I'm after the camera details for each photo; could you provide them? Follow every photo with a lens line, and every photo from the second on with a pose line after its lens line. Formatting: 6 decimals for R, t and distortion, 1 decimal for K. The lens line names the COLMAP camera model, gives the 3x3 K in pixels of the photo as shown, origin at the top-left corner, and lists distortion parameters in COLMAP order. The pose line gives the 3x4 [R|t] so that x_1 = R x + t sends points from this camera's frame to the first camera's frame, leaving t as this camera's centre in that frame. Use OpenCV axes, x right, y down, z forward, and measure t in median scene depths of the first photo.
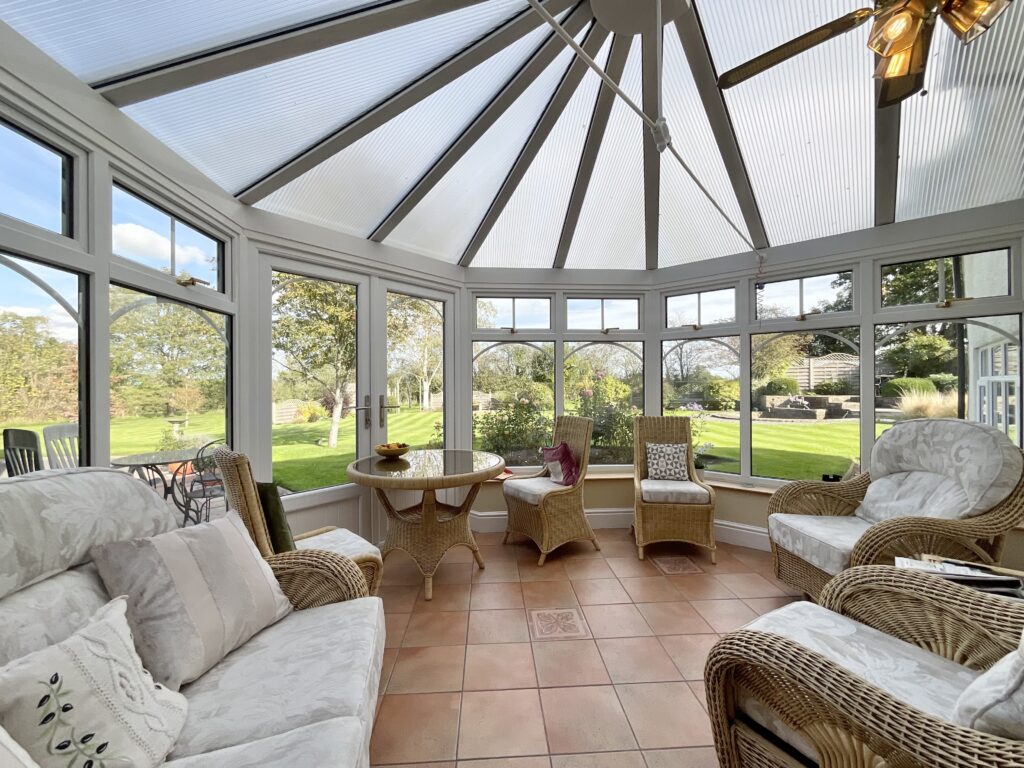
lens RADIAL K [[416.5, 0, 516.4], [0, 416.5, 386.0], [0, 0, 1]] dist [-0.000527, 0.000322]
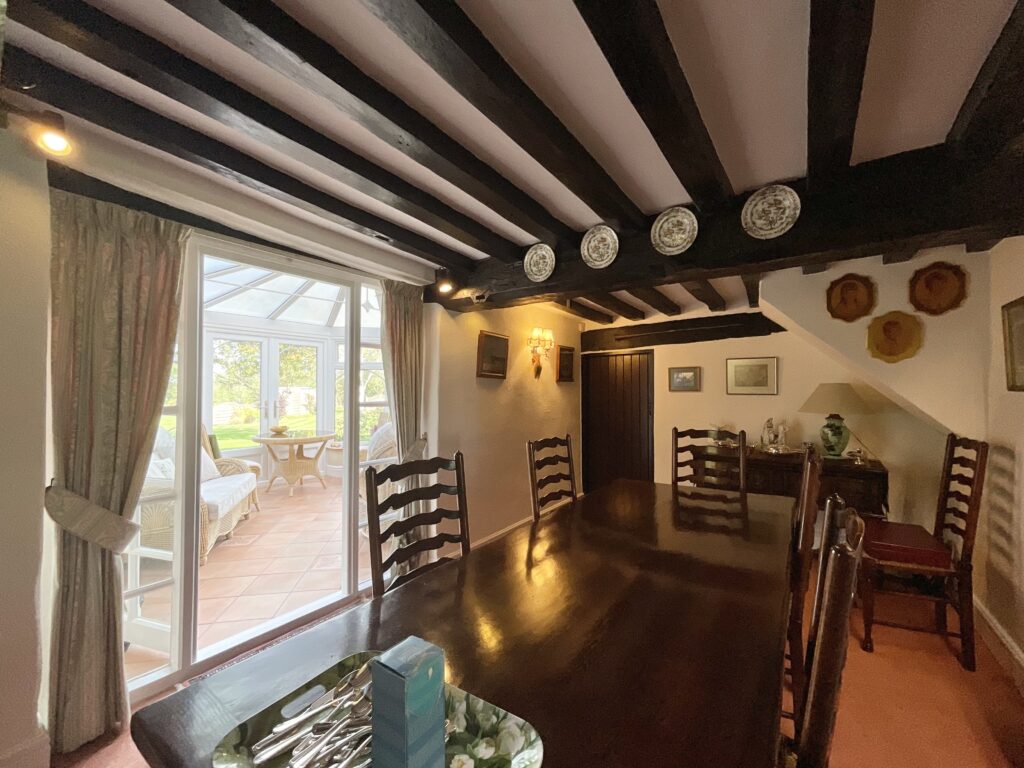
lens RADIAL K [[416.5, 0, 507.5], [0, 416.5, 388.9], [0, 0, 1]] dist [-0.000527, 0.000322]
pose [[0.995577, 0.010206, 0.093397, 0.555794], [-0.009844, 0.999942, -0.004329, -0.032815], [-0.093436, 0.003390, 0.995620, -0.987817]]
